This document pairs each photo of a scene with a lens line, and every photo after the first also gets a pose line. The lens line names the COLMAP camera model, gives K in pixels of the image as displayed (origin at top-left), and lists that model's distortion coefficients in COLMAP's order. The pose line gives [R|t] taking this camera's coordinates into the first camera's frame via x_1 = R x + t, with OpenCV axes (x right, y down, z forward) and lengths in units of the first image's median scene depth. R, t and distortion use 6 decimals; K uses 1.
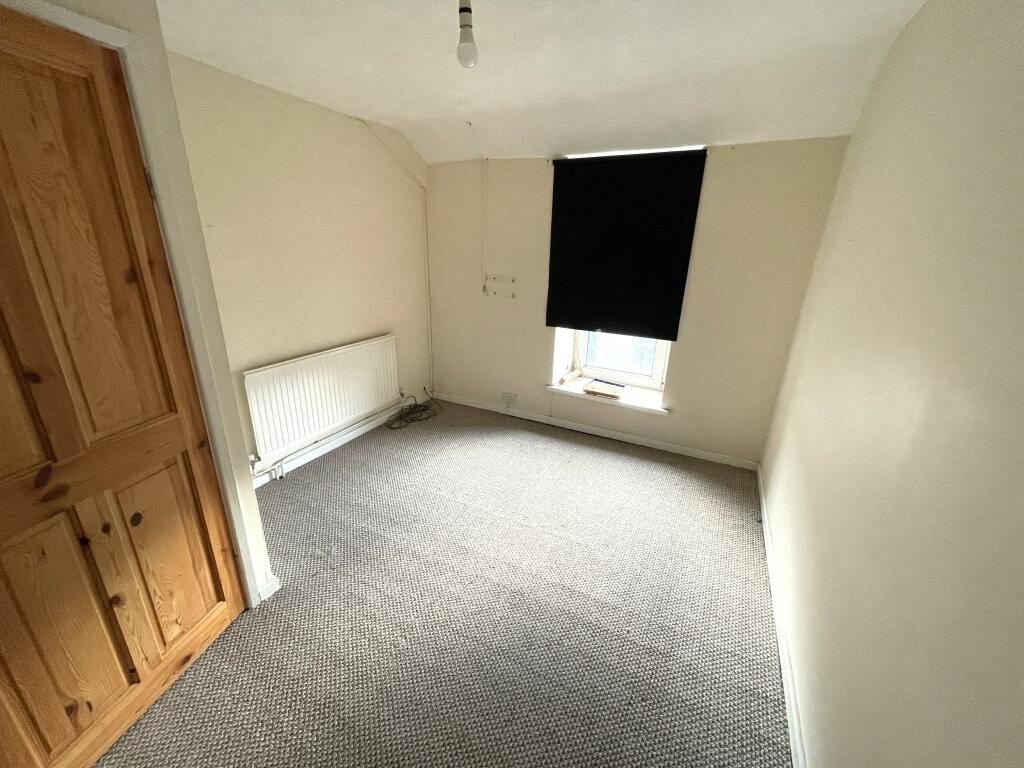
lens RADIAL K [[413.8, 0, 505.7], [0, 413.8, 385.2], [0, 0, 1]] dist [-0.001308, 0.000911]
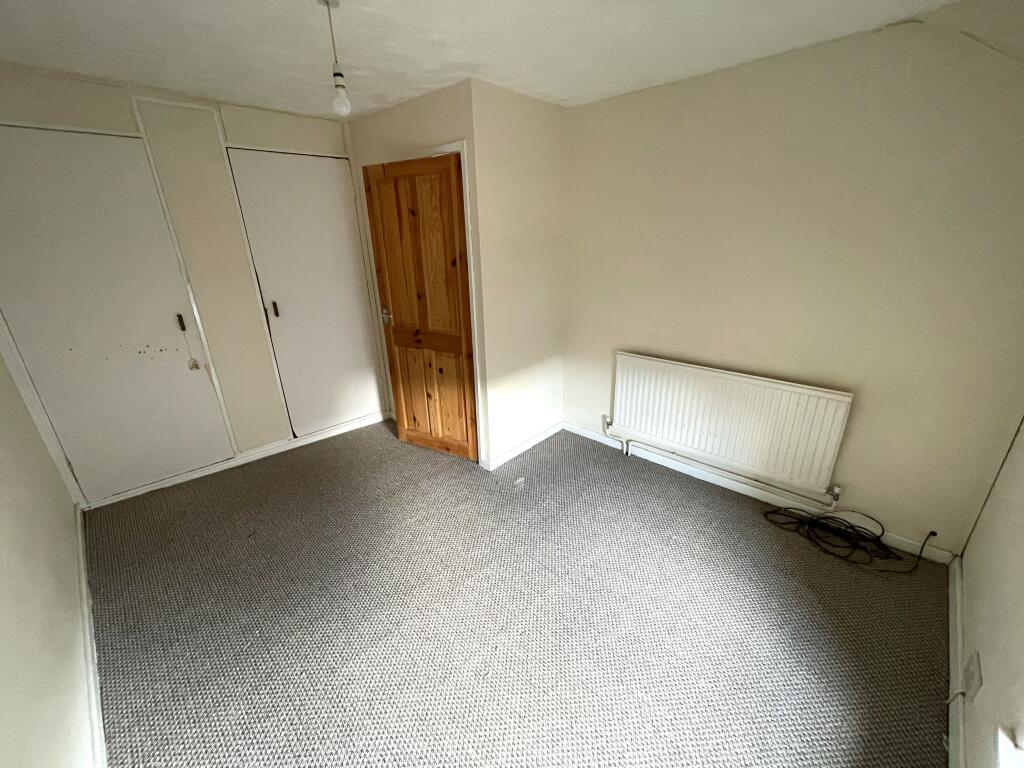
lens RADIAL K [[413.8, 0, 507.8], [0, 413.8, 383.8], [0, 0, 1]] dist [-0.001308, 0.000911]
pose [[-0.286056, 0.315606, -0.904746, 0.480794], [-0.292602, 0.870332, 0.396114, -0.279161], [0.912445, 0.378042, -0.156617, 0.792911]]
